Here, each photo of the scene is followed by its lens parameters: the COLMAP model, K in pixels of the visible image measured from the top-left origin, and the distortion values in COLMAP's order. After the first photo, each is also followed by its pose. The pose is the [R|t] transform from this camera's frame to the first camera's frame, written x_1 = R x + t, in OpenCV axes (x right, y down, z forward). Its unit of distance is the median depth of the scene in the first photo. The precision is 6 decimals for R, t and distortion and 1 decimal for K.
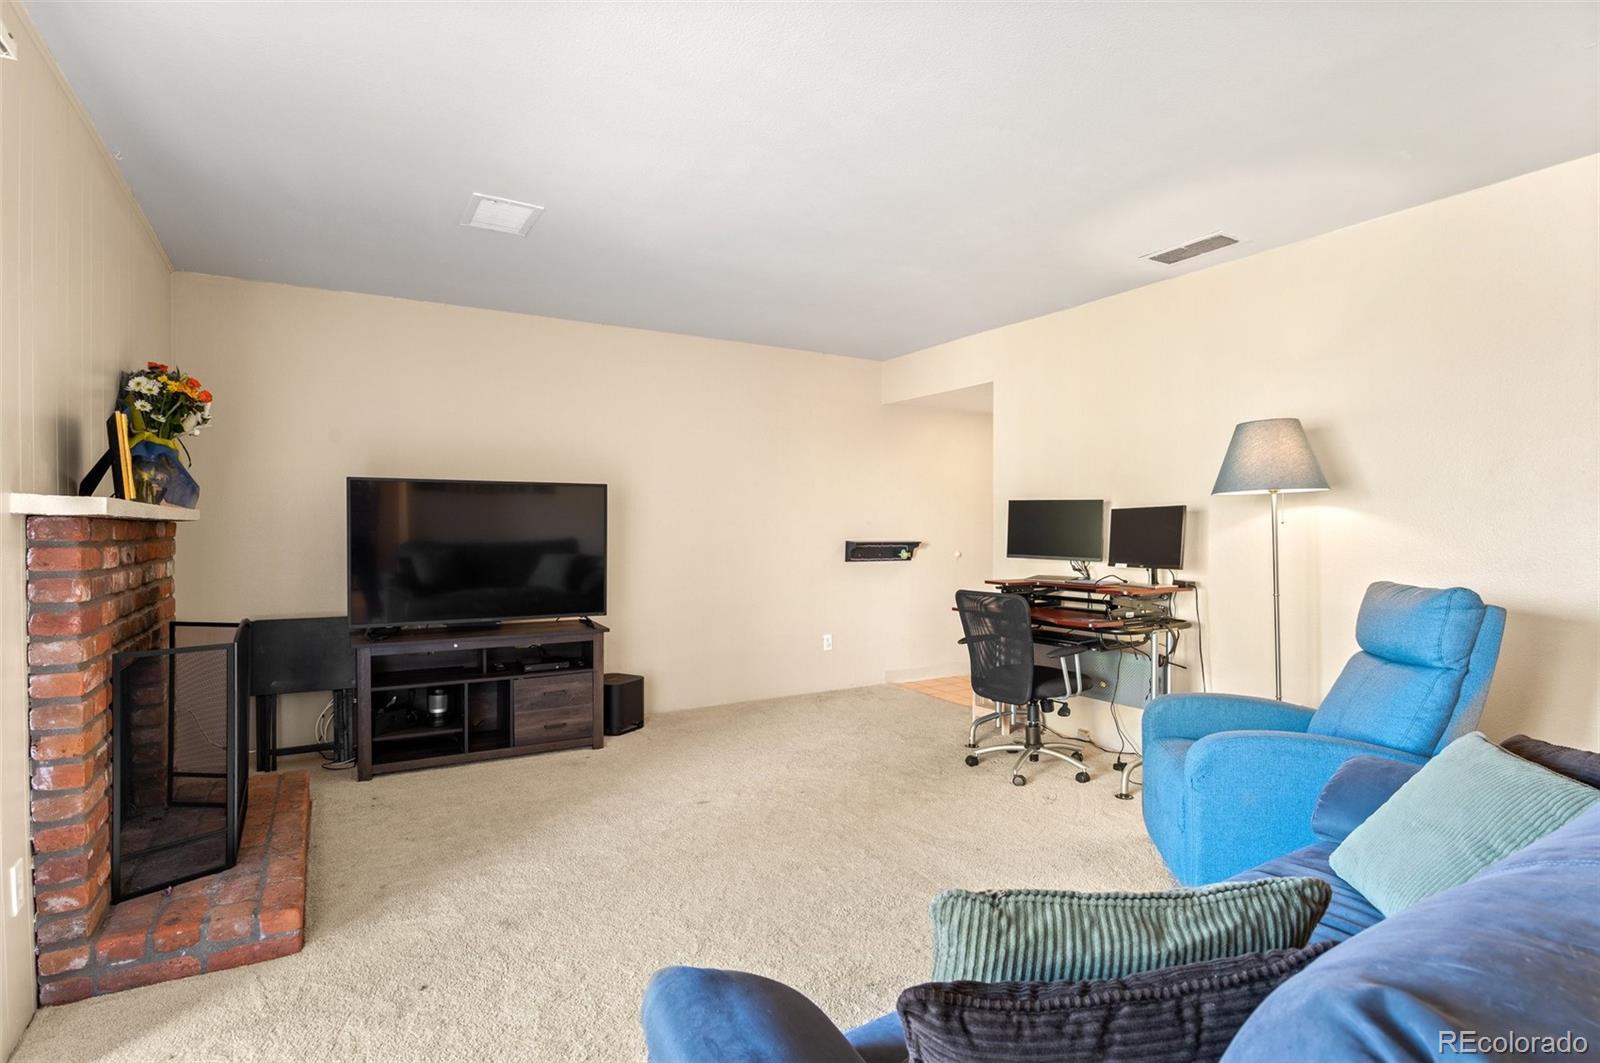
lens RADIAL K [[804.0, 0, 799.7], [0, 804.0, 534.1], [0, 0, 1]] dist [-0.017263, -0.000962]
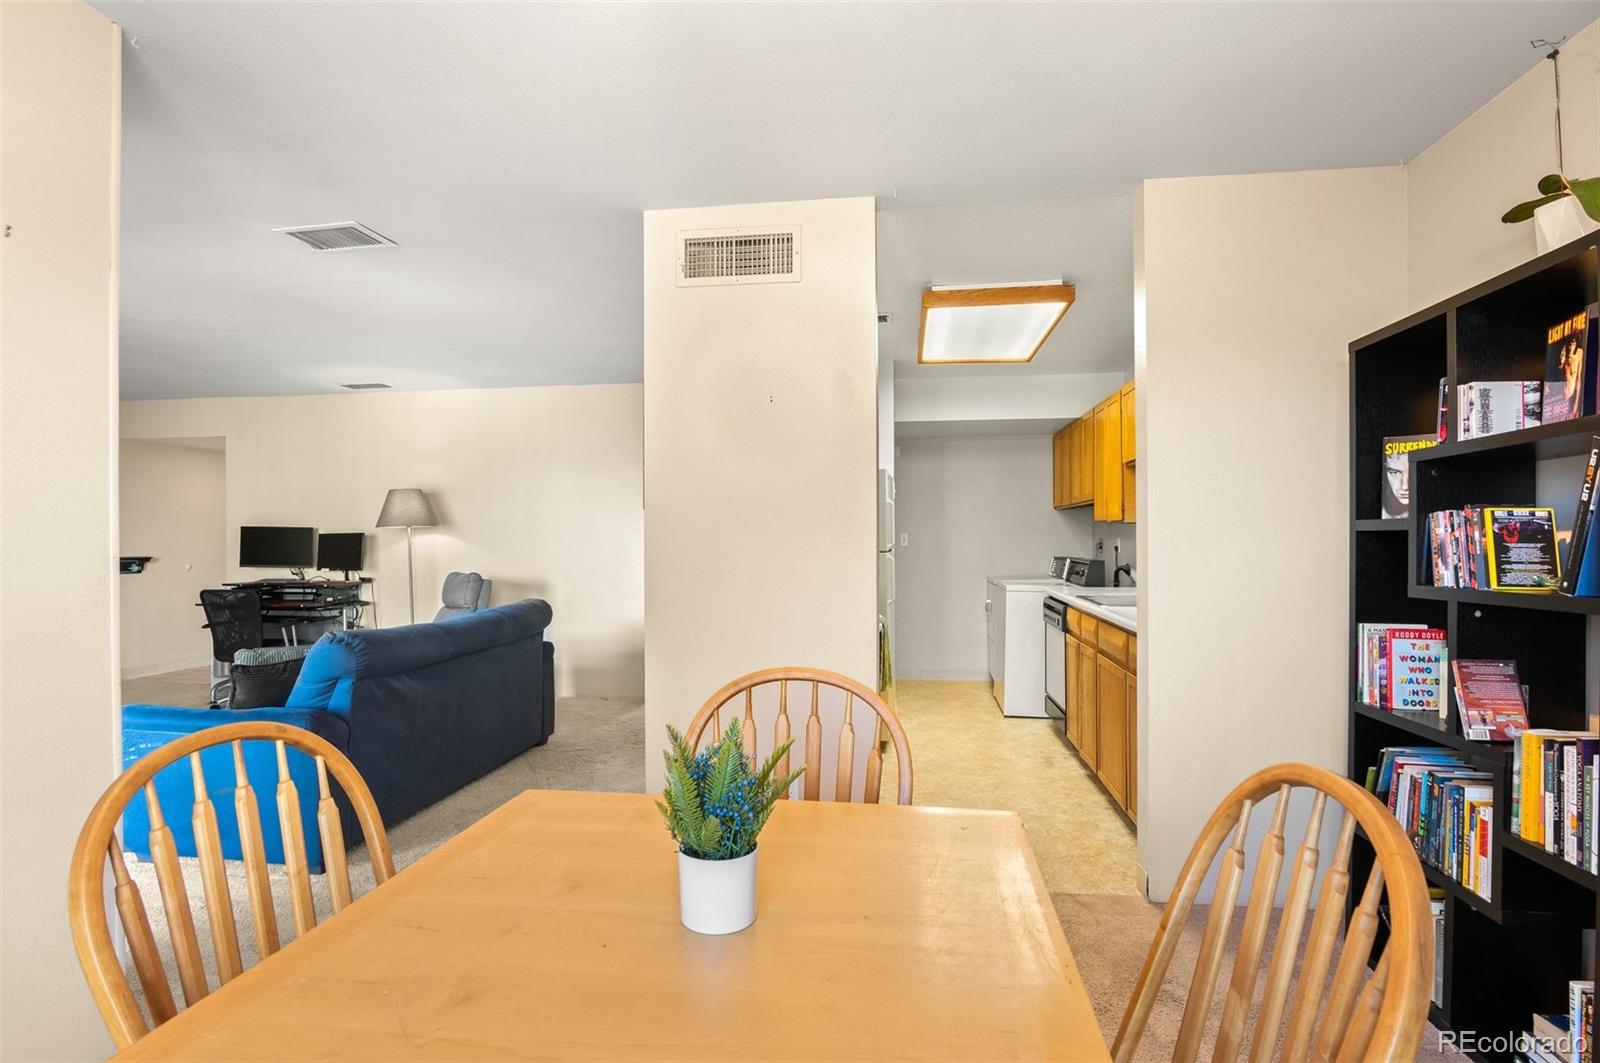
lens RADIAL K [[804.0, 0, 798.8], [0, 804.0, 538.9], [0, 0, 1]] dist [-0.017263, -0.000962]
pose [[0.636130, -0.006363, 0.771555, -0.227232], [0.008295, 0.999965, 0.001407, -0.016682], [-0.771537, 0.005506, 0.636161, -0.747106]]
